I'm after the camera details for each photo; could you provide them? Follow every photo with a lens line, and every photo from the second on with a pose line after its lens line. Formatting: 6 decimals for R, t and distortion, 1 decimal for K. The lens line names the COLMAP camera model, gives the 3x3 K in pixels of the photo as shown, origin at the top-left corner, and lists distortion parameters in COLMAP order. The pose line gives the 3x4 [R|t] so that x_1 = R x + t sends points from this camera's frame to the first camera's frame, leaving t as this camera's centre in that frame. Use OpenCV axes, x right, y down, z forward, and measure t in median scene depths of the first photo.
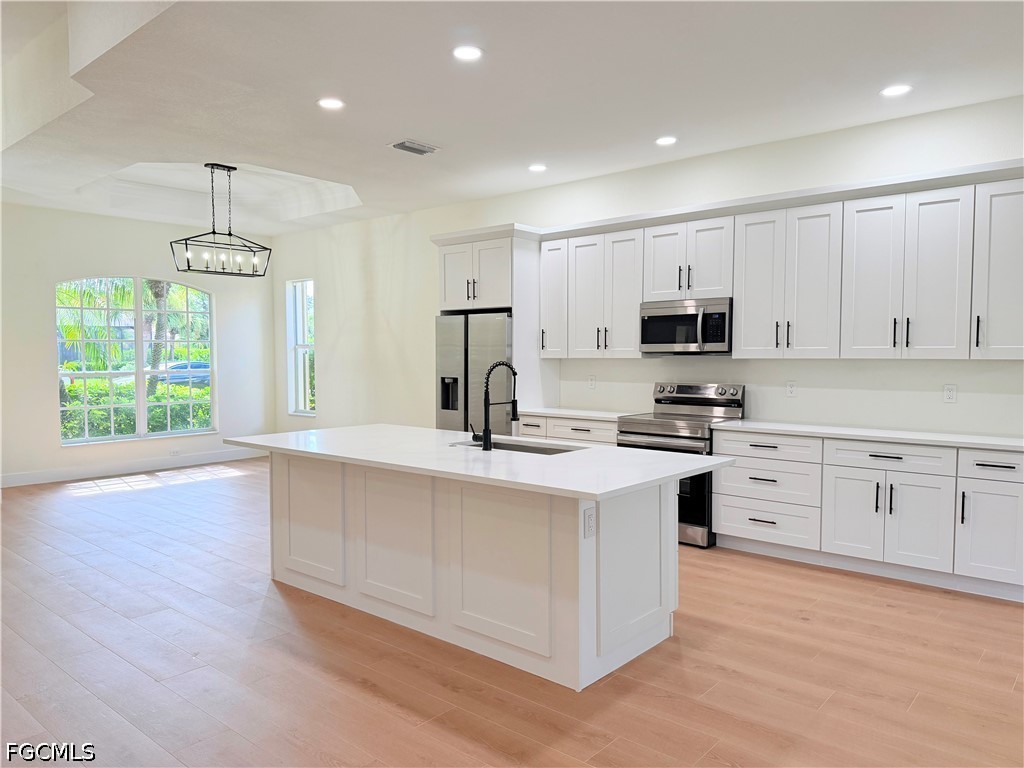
lens RADIAL K [[717.5, 0, 520.3], [0, 717.5, 392.0], [0, 0, 1]] dist [0.035390, -0.037536]
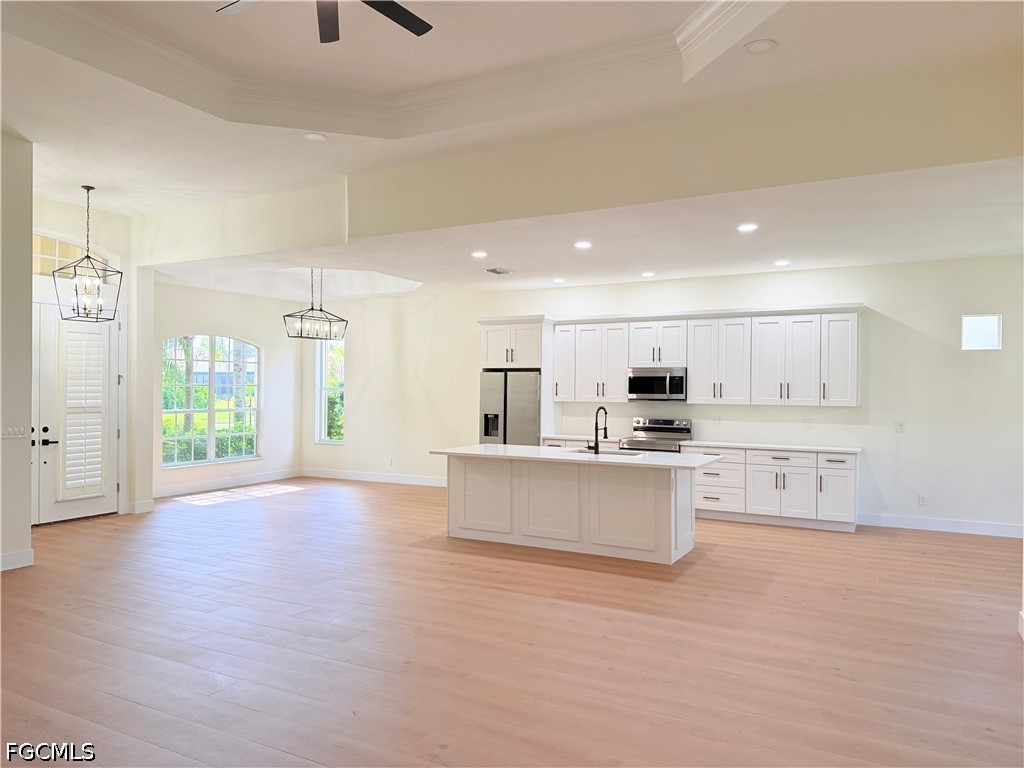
lens RADIAL K [[717.5, 0, 502.4], [0, 717.5, 378.0], [0, 0, 1]] dist [0.035390, -0.037536]
pose [[0.979943, 0.010763, 0.198989, -0.444154], [0.002840, 0.997685, -0.067951, 0.006512], [-0.199260, 0.067153, 0.977643, -0.534320]]
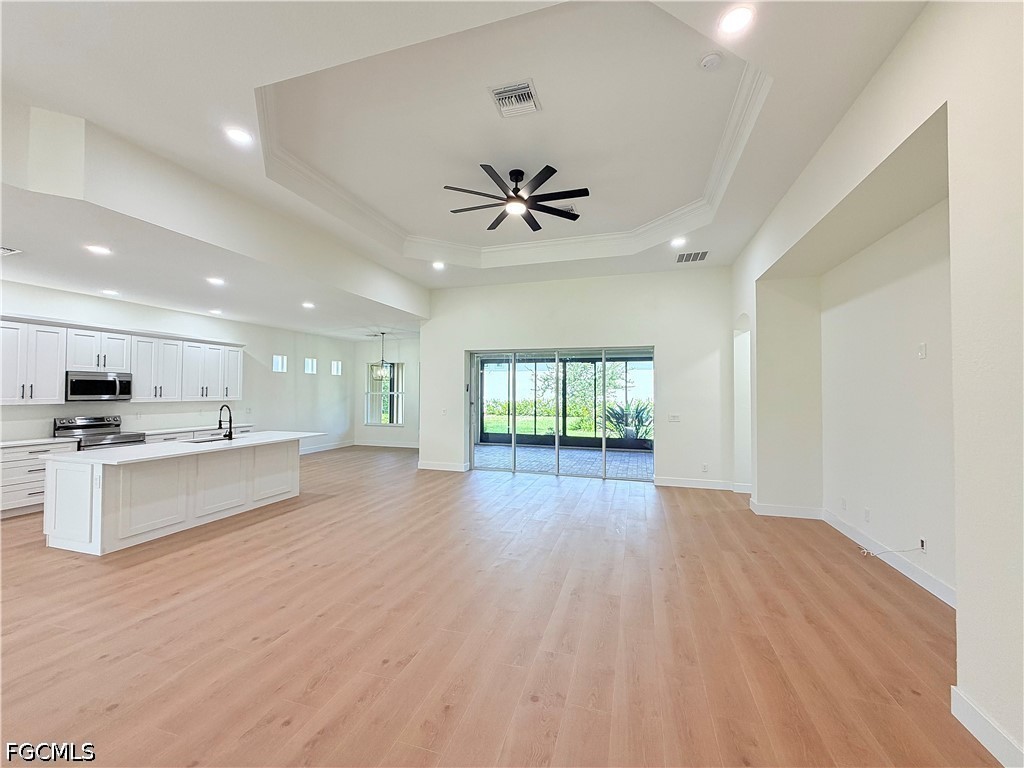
lens RADIAL K [[408.6, 0, 508.2], [0, 408.6, 383.6], [0, 0, 1]] dist [0.003458, 0.000288]
pose [[-0.383123, 0.019350, 0.923495, -1.178530], [0.047900, 0.998852, -0.001057, -0.045671], [-0.922455, 0.043830, -0.383610, 0.427256]]
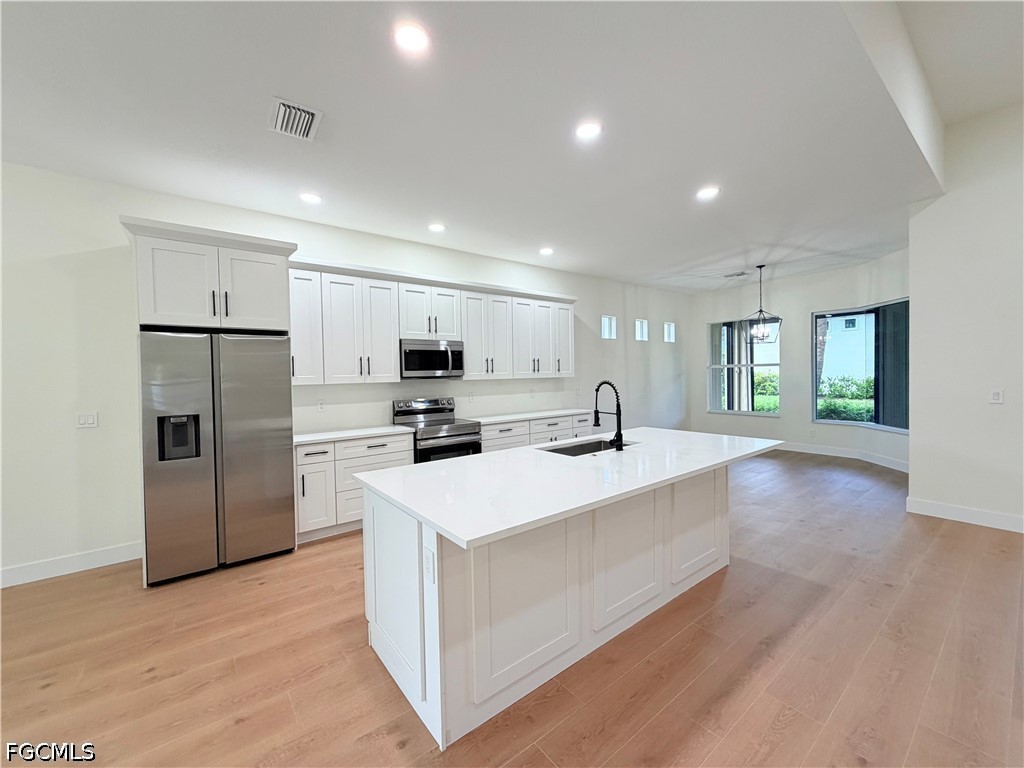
lens RADIAL K [[408.6, 0, 511.9], [0, 408.6, 384.2], [0, 0, 1]] dist [0.003458, 0.000288]
pose [[0.208081, -0.025643, 0.977775, -0.532210], [0.073497, 0.997240, 0.010513, -0.038005], [-0.975346, 0.069676, 0.209391, 0.684997]]
